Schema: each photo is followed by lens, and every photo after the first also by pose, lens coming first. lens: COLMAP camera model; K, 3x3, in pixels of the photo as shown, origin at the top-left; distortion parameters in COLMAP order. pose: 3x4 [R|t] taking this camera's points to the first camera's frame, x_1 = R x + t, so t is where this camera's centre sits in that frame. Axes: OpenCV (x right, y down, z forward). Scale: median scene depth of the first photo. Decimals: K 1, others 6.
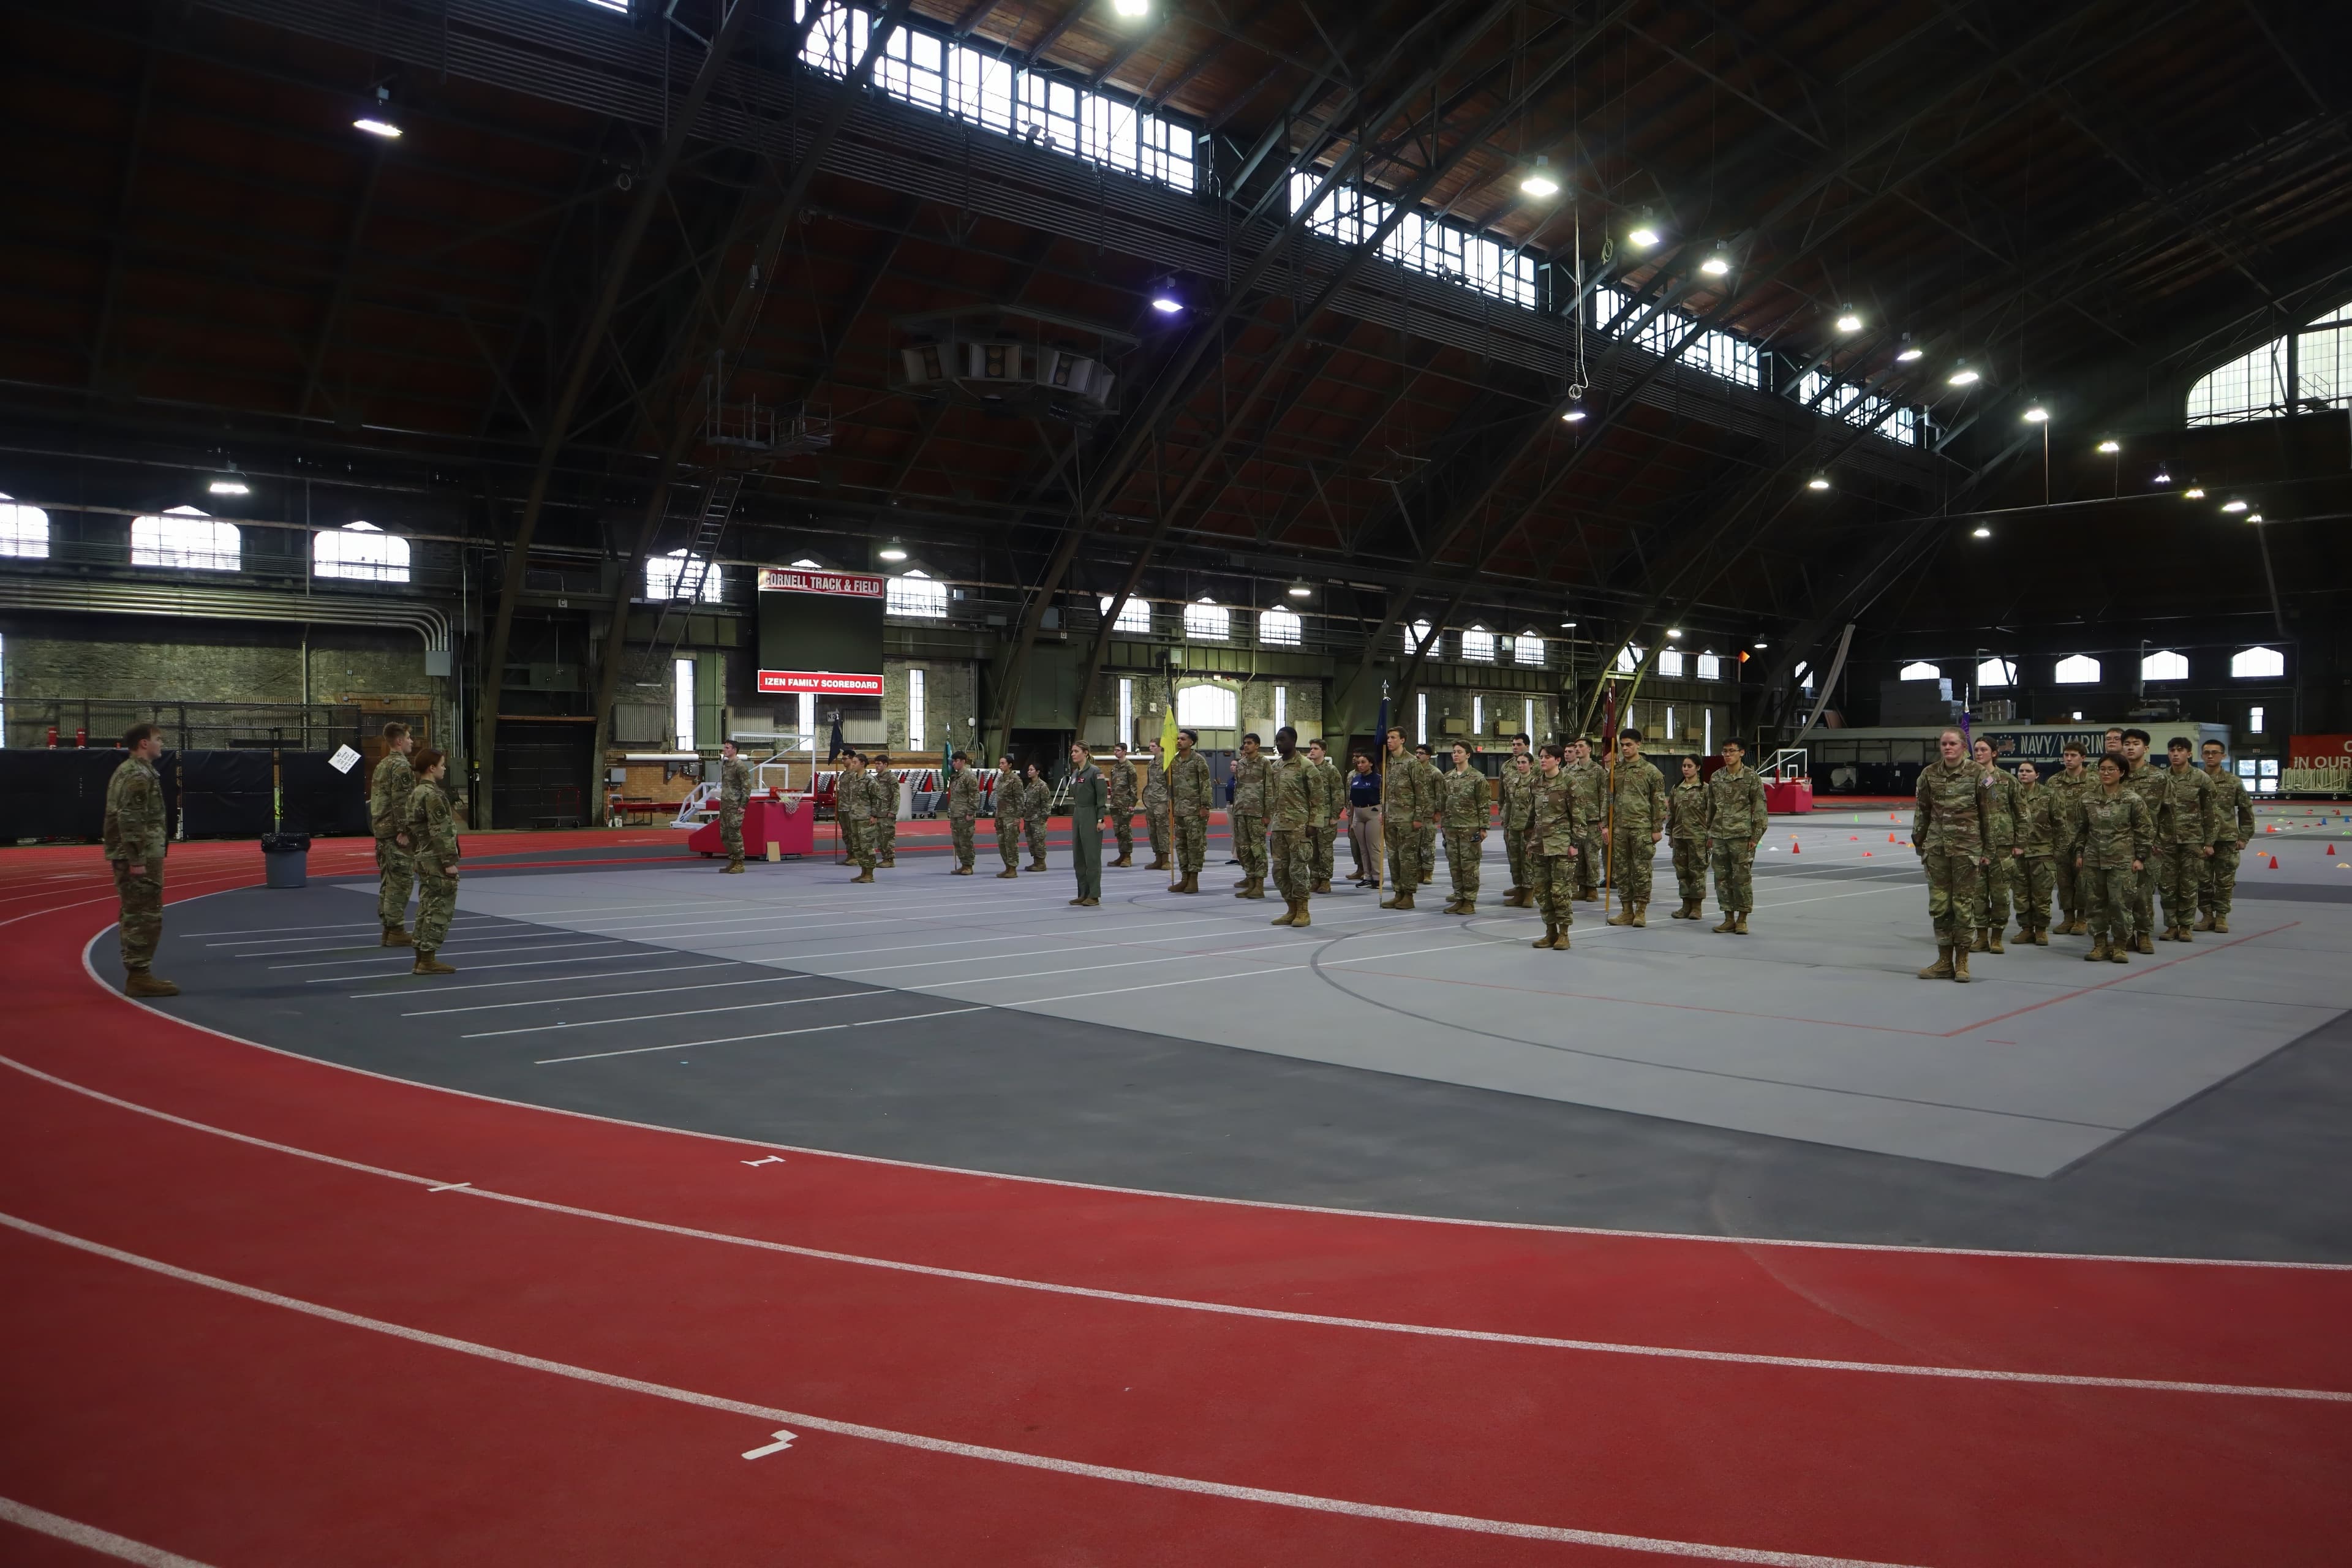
lens RADIAL K [[1663.5, 0, 1176.0], [0, 1663.5, 784.0], [0, 0, 1]] dist [-0.115490, 0.078016]
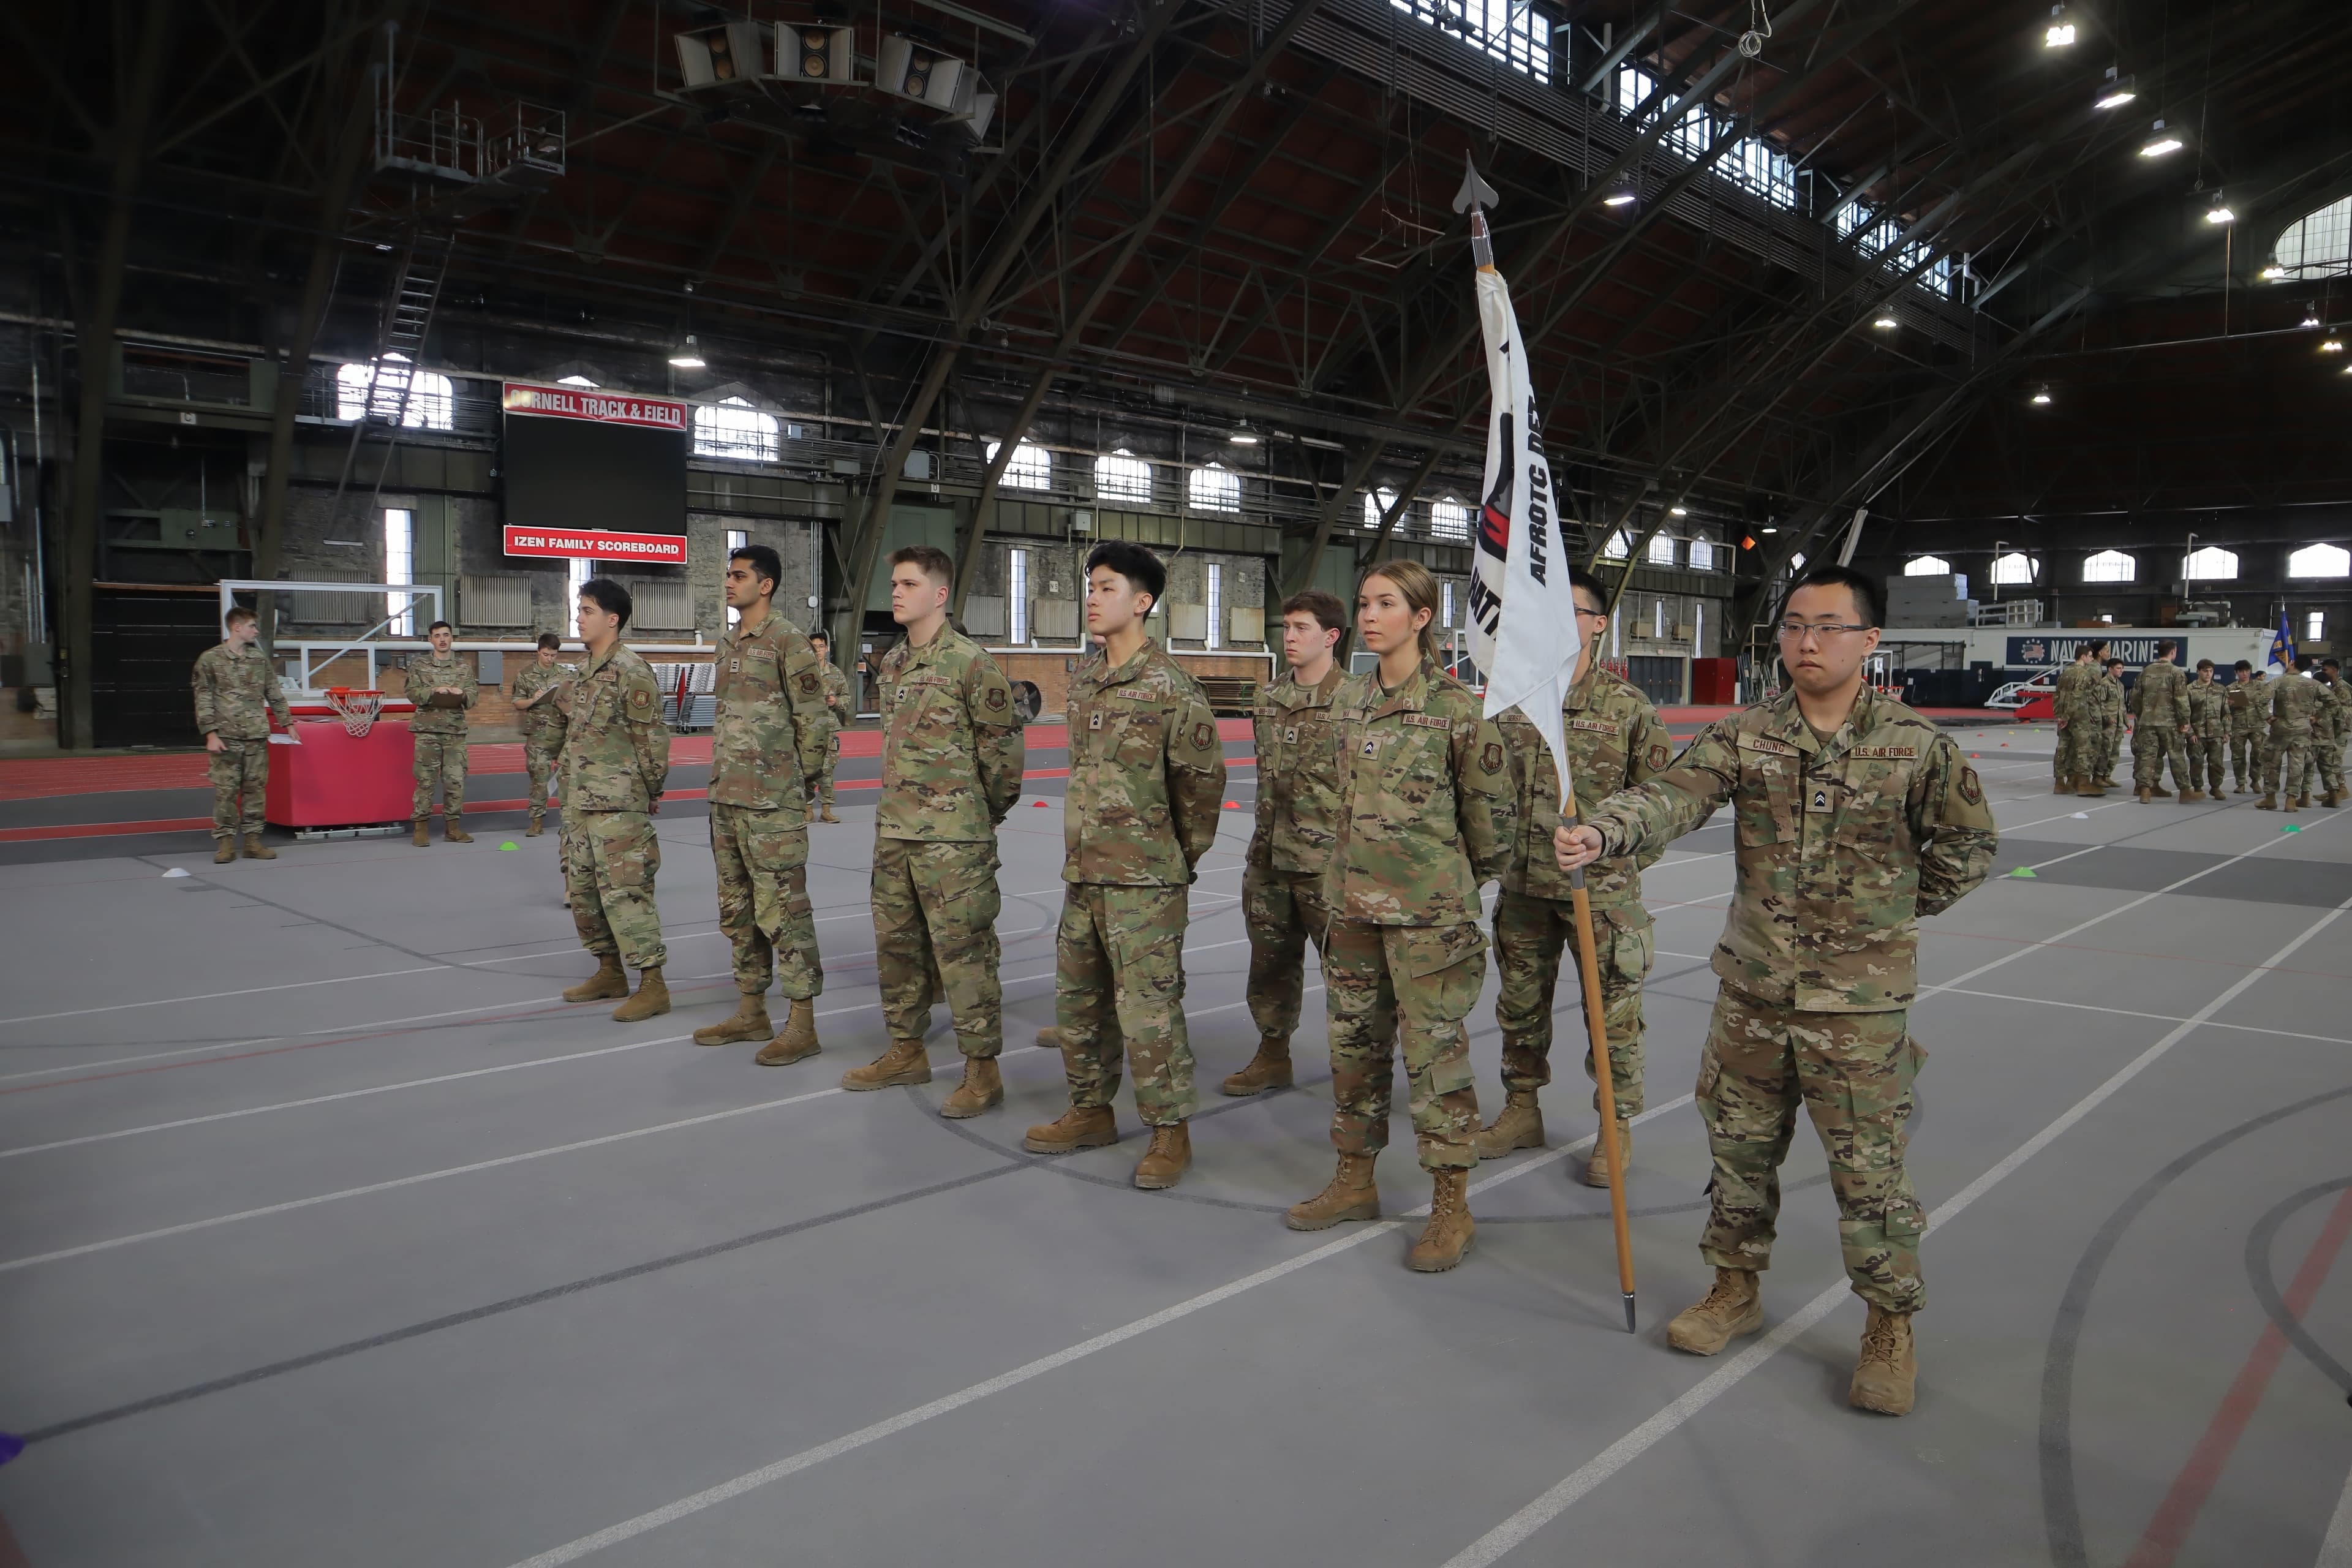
lens RADIAL K [[1663.5, 0, 1176.0], [0, 1663.5, 784.0], [0, 0, 1]] dist [-0.115490, 0.078016]
pose [[0.998453, 0.006454, 0.055218, 0.001219], [-0.009854, 0.998057, 0.061530, -0.002279], [-0.054714, -0.061979, 0.996577, 0.231861]]
